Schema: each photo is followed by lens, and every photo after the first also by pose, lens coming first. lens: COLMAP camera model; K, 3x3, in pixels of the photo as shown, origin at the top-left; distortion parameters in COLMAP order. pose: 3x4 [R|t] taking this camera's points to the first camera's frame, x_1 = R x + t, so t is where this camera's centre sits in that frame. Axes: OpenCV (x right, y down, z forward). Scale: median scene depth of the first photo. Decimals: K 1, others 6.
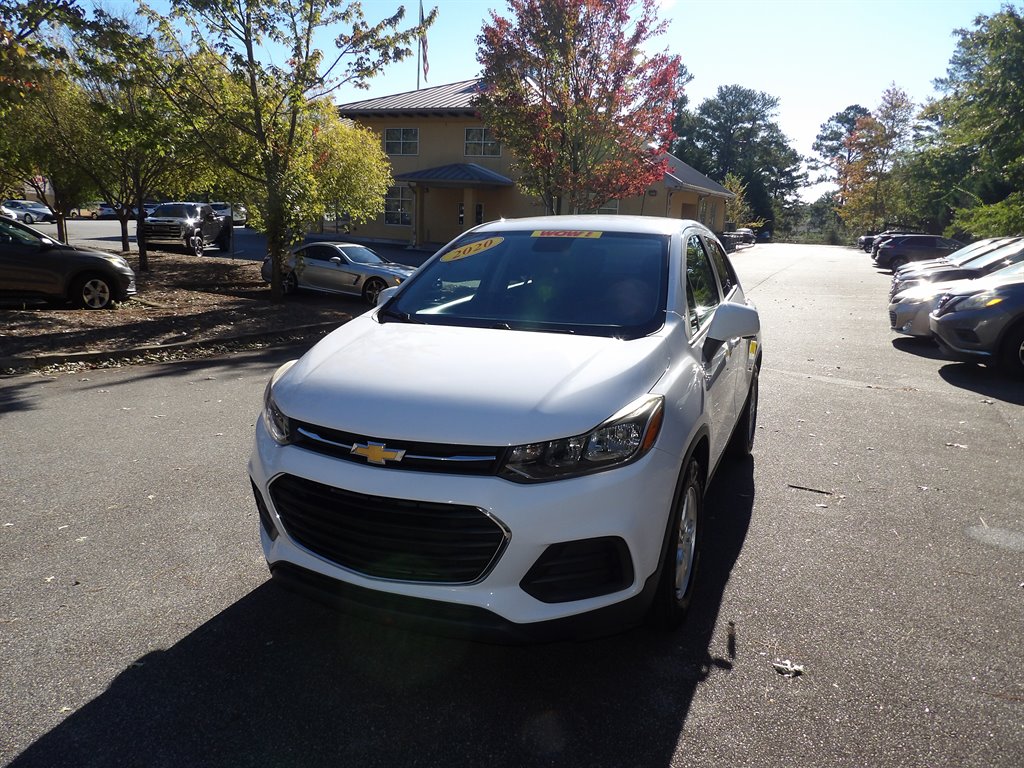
lens RADIAL K [[722.8, 0, 505.9], [0, 722.8, 386.6], [0, 0, 1]] dist [-0.040842, 0.038312]
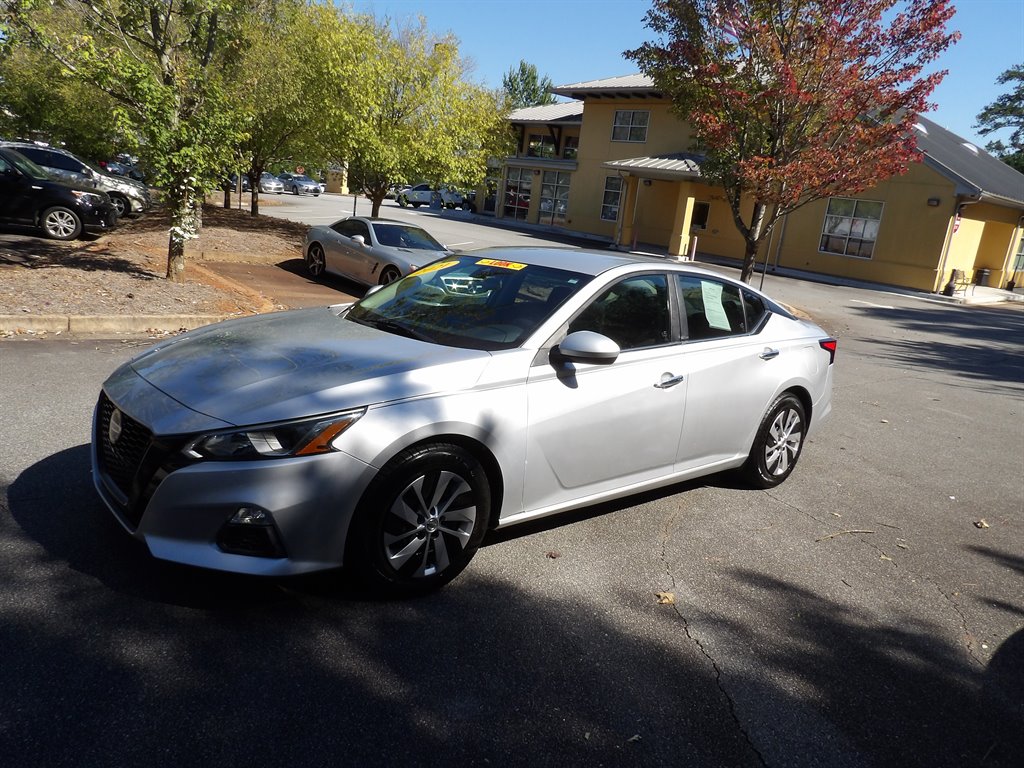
lens RADIAL K [[722.8, 0, 509.7], [0, 722.8, 378.5], [0, 0, 1]] dist [-0.040842, 0.038312]
pose [[0.914964, 0.157221, -0.371650, 0.286877], [-0.162467, 0.986561, 0.017372, -0.091612], [0.369386, 0.044487, 0.928211, 0.462196]]
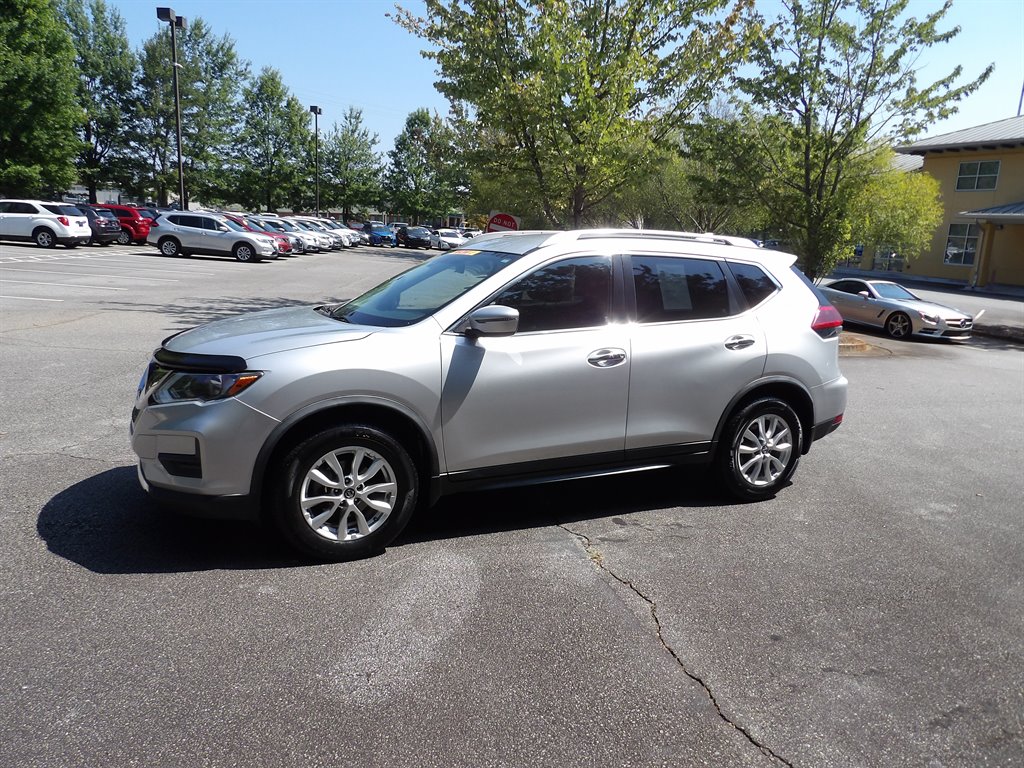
lens RADIAL K [[722.8, 0, 506.8], [0, 722.8, 389.3], [0, 0, 1]] dist [-0.040842, 0.038312]
pose [[0.746913, 0.133221, -0.651439, 0.119726], [-0.160989, 0.986806, 0.017221, 0.050552], [0.645138, 0.092012, 0.758506, -0.236312]]
